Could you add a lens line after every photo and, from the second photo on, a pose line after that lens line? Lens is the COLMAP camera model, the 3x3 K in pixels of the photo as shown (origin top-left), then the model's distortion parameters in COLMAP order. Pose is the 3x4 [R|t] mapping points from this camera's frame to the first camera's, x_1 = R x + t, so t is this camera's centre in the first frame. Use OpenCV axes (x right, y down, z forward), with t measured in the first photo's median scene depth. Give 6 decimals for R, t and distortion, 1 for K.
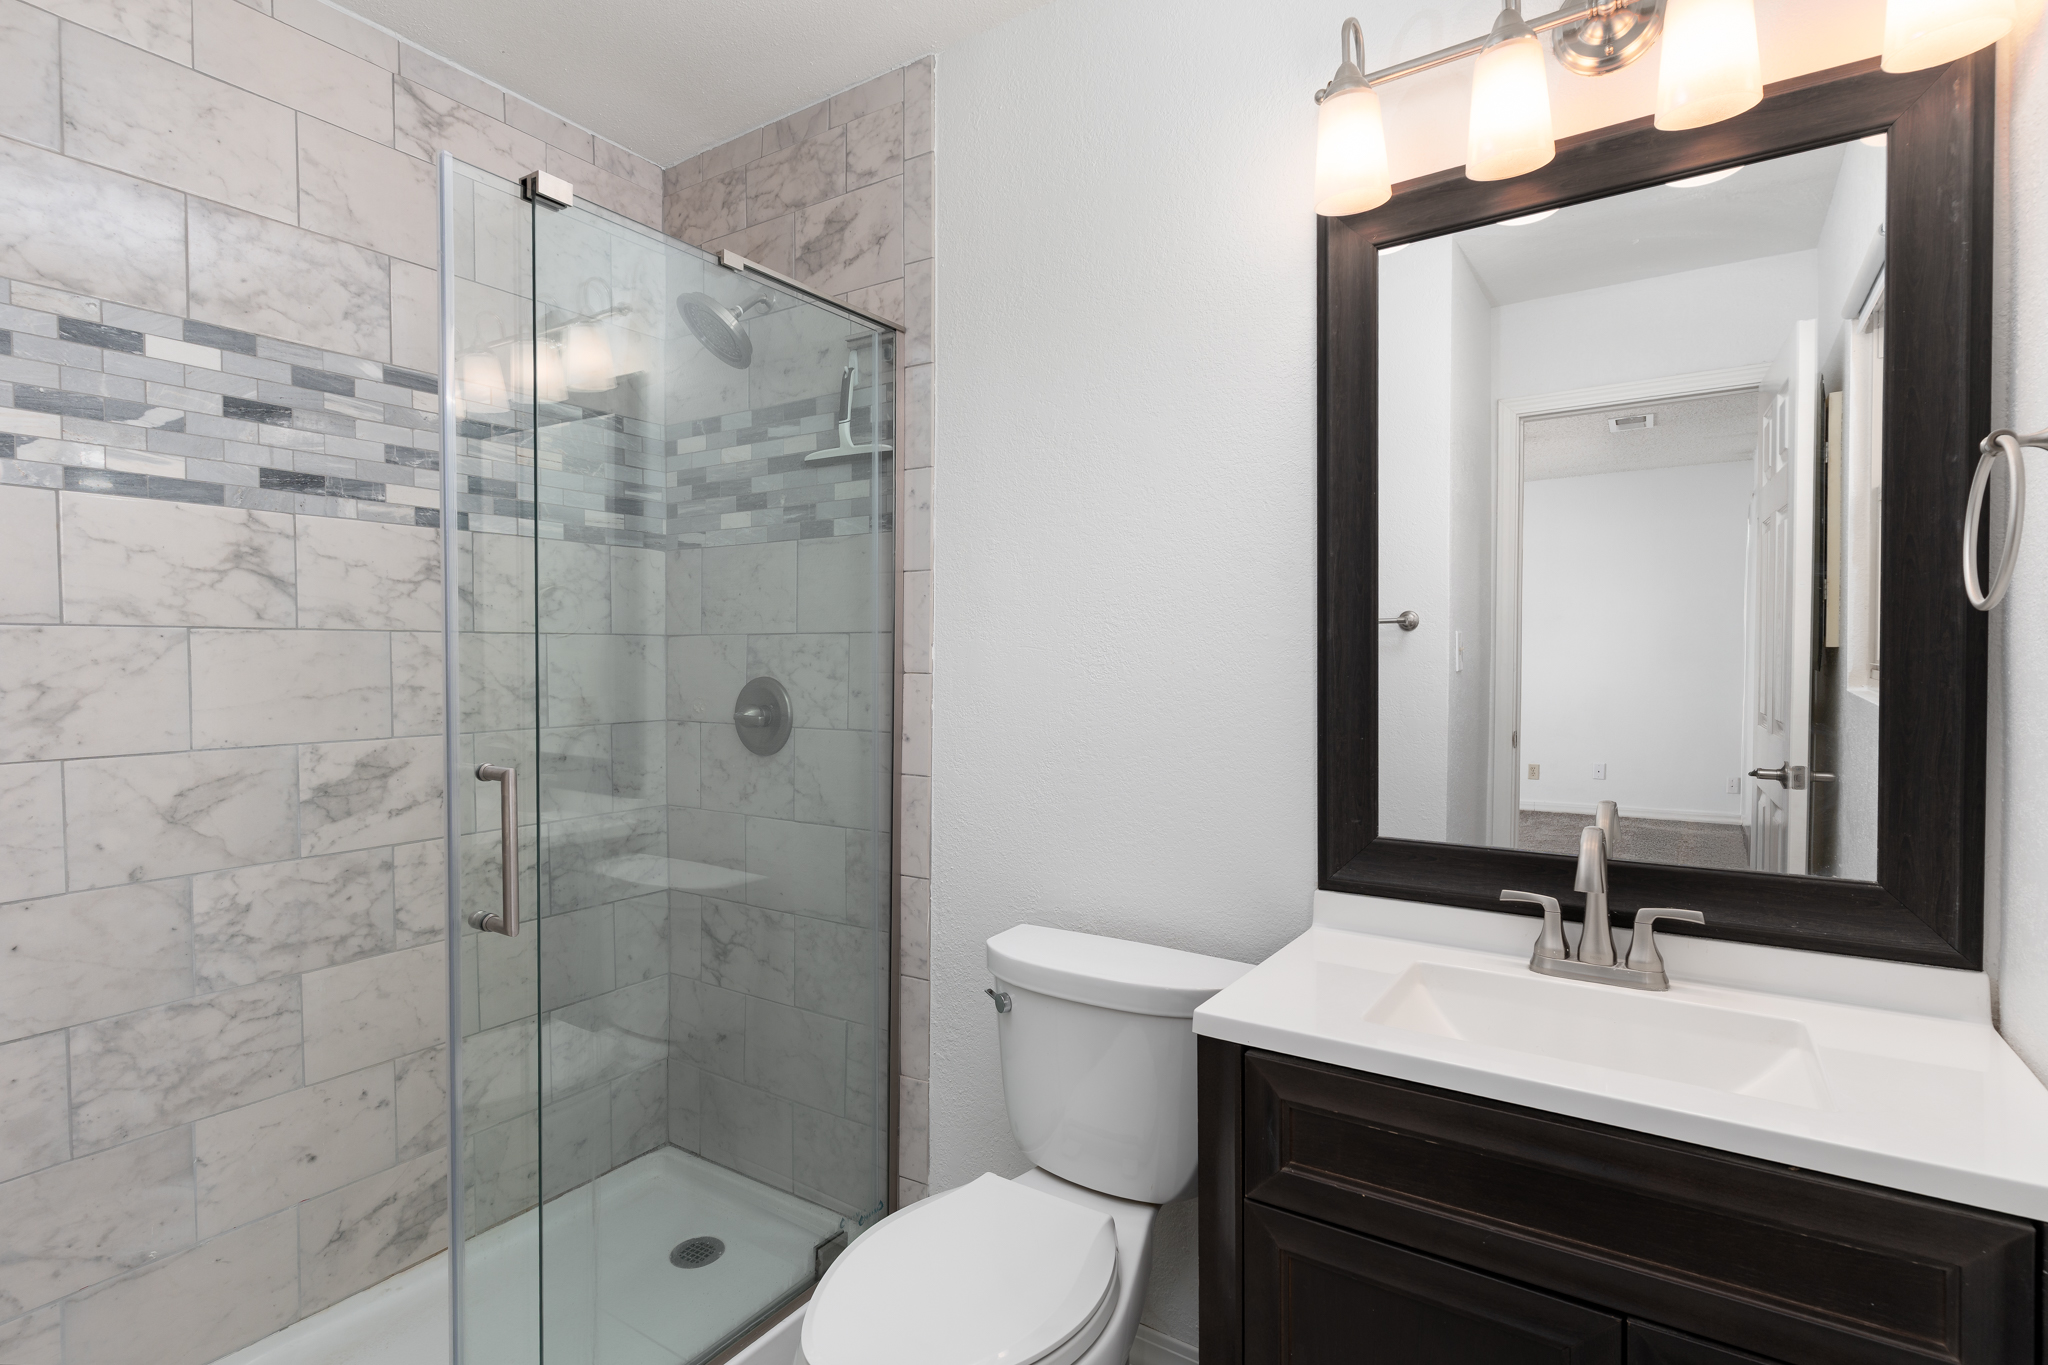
lens RADIAL K [[998.8, 0, 1033.6], [0, 998.8, 671.9], [0, 0, 1]] dist [0.004073, -0.000658]
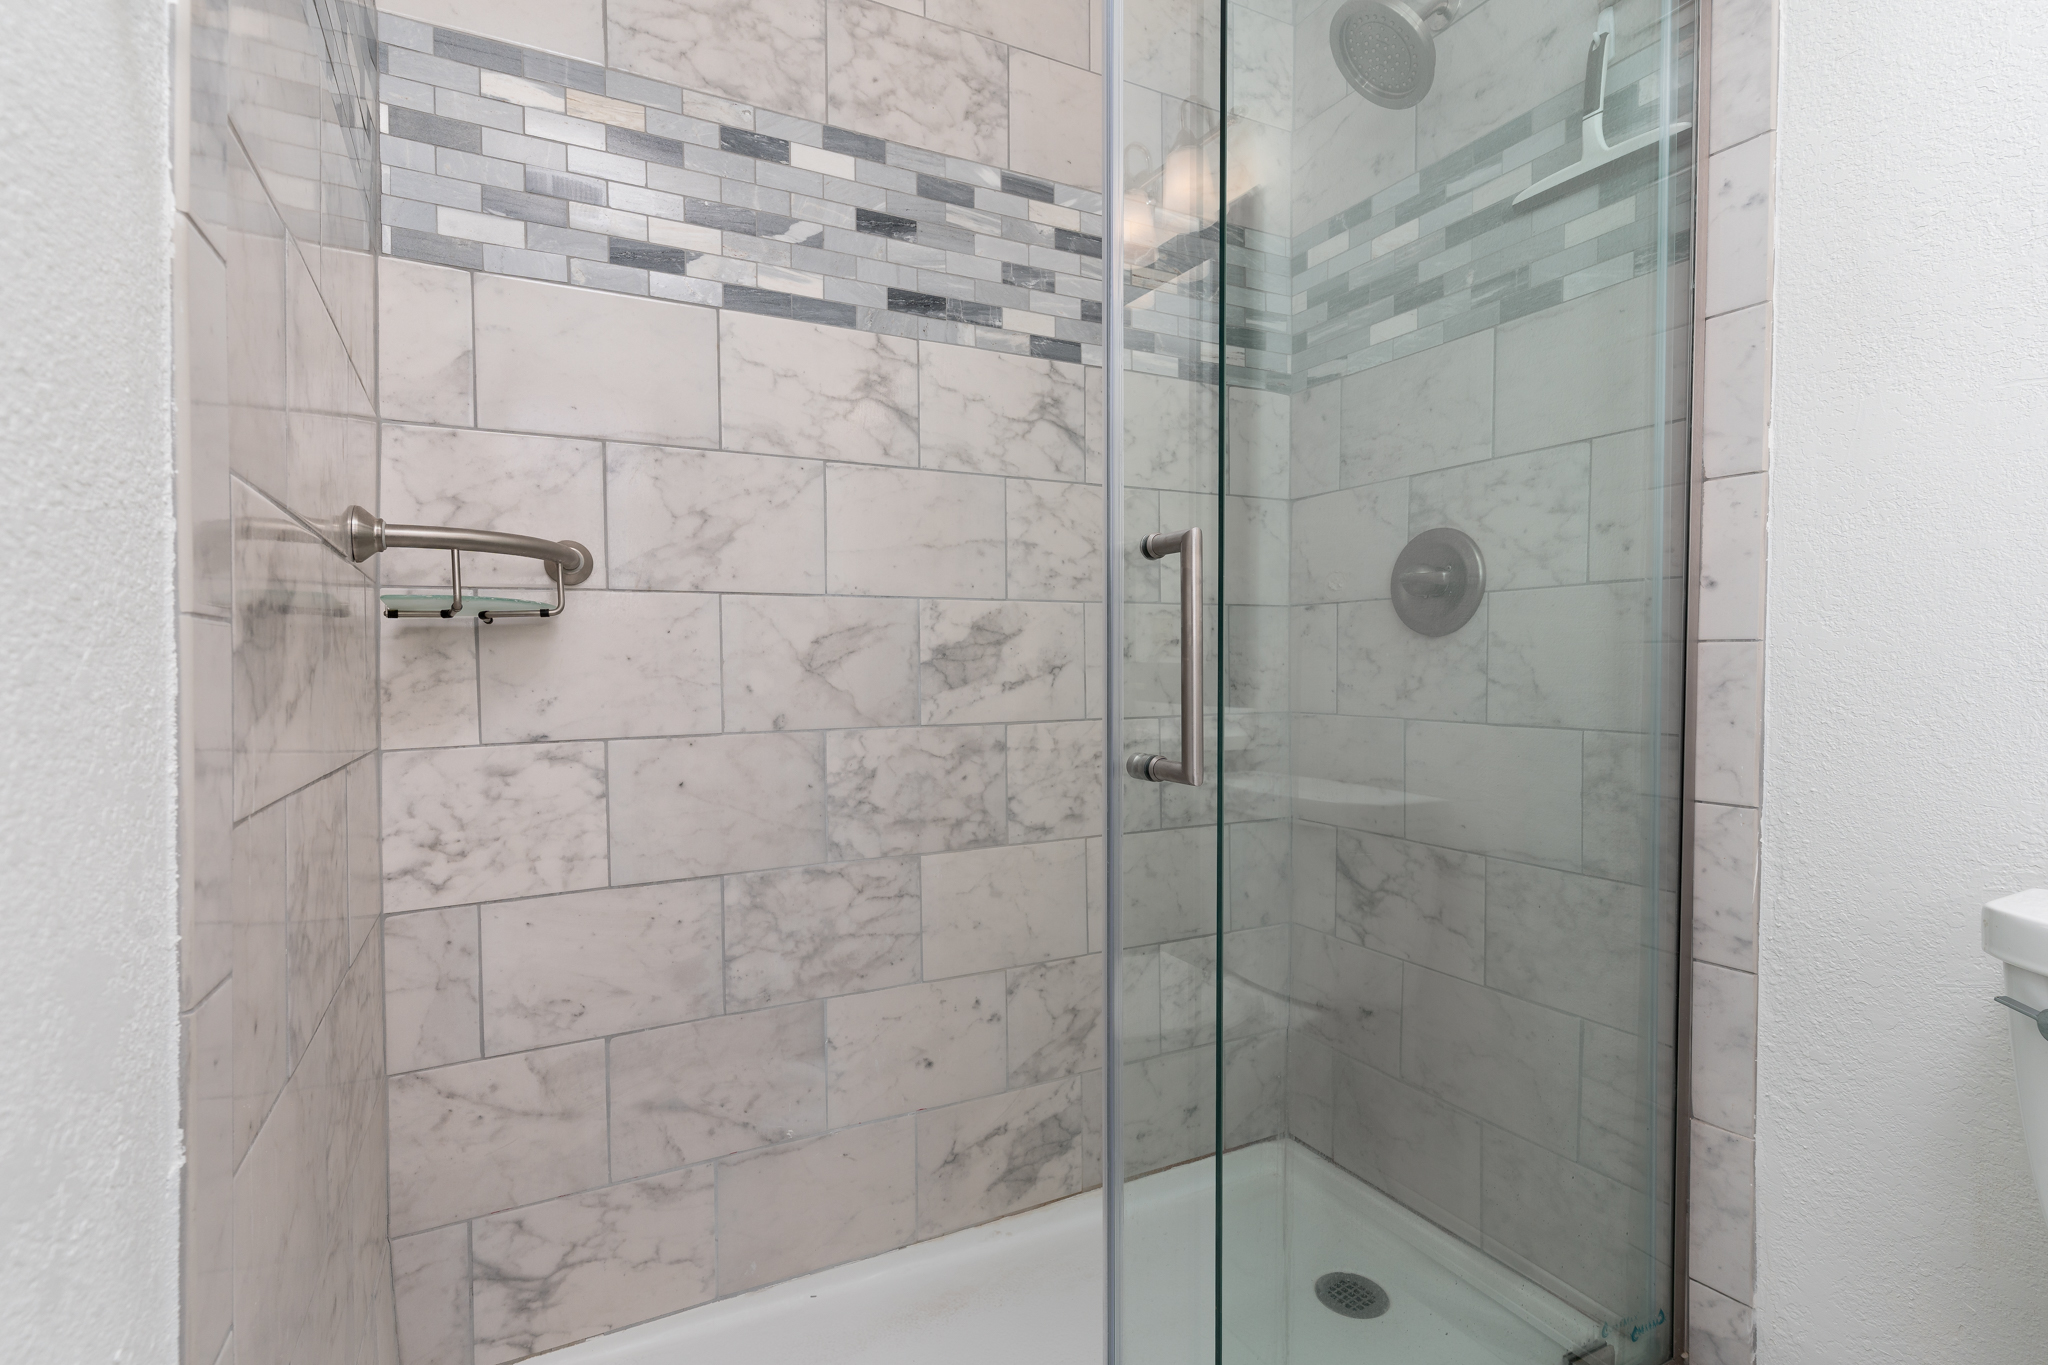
lens RADIAL K [[998.8, 0, 1033.6], [0, 998.8, 671.9], [0, 0, 1]] dist [0.004073, -0.000658]
pose [[0.875202, 0.007510, -0.483698, -0.206120], [-0.007681, 0.999969, 0.001628, 0.131304], [0.483696, 0.002290, 0.875233, 0.259296]]
